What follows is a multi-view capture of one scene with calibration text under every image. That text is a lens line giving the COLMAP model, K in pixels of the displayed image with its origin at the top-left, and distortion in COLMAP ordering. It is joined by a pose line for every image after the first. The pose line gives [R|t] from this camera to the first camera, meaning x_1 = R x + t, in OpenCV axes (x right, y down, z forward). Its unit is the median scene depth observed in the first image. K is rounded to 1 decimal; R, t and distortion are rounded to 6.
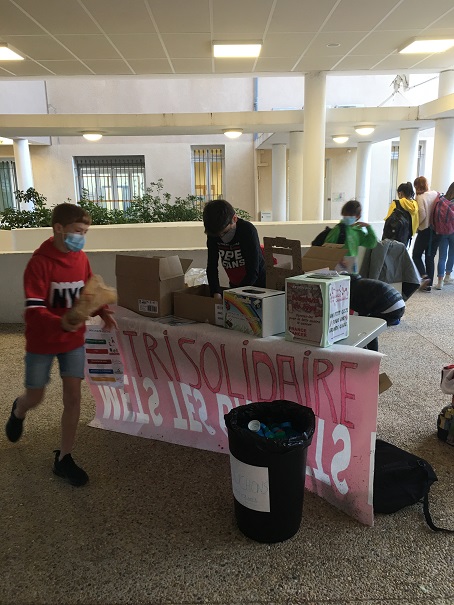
lens RADIAL K [[523.5, 0, 227.0], [0, 523.5, 302.5], [0, 0, 1]] dist [0.108079, -0.123959]
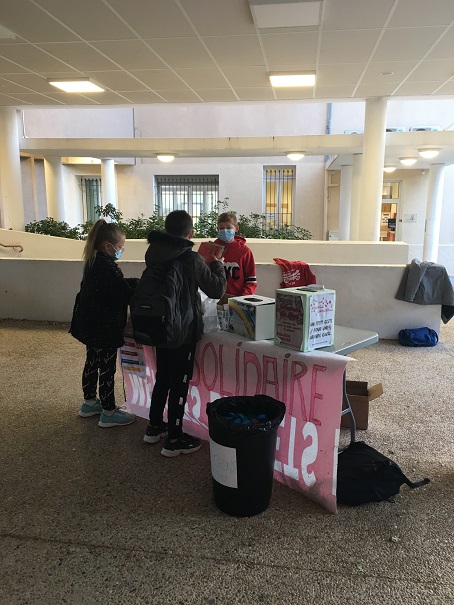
lens RADIAL K [[523.5, 0, 227.0], [0, 523.5, 302.5], [0, 0, 1]] dist [0.108079, -0.123959]
pose [[0.986226, 0.052466, -0.156863, 0.081153], [-0.057387, 0.997987, -0.027002, 0.008237], [0.155130, 0.035632, 0.987251, -0.058760]]
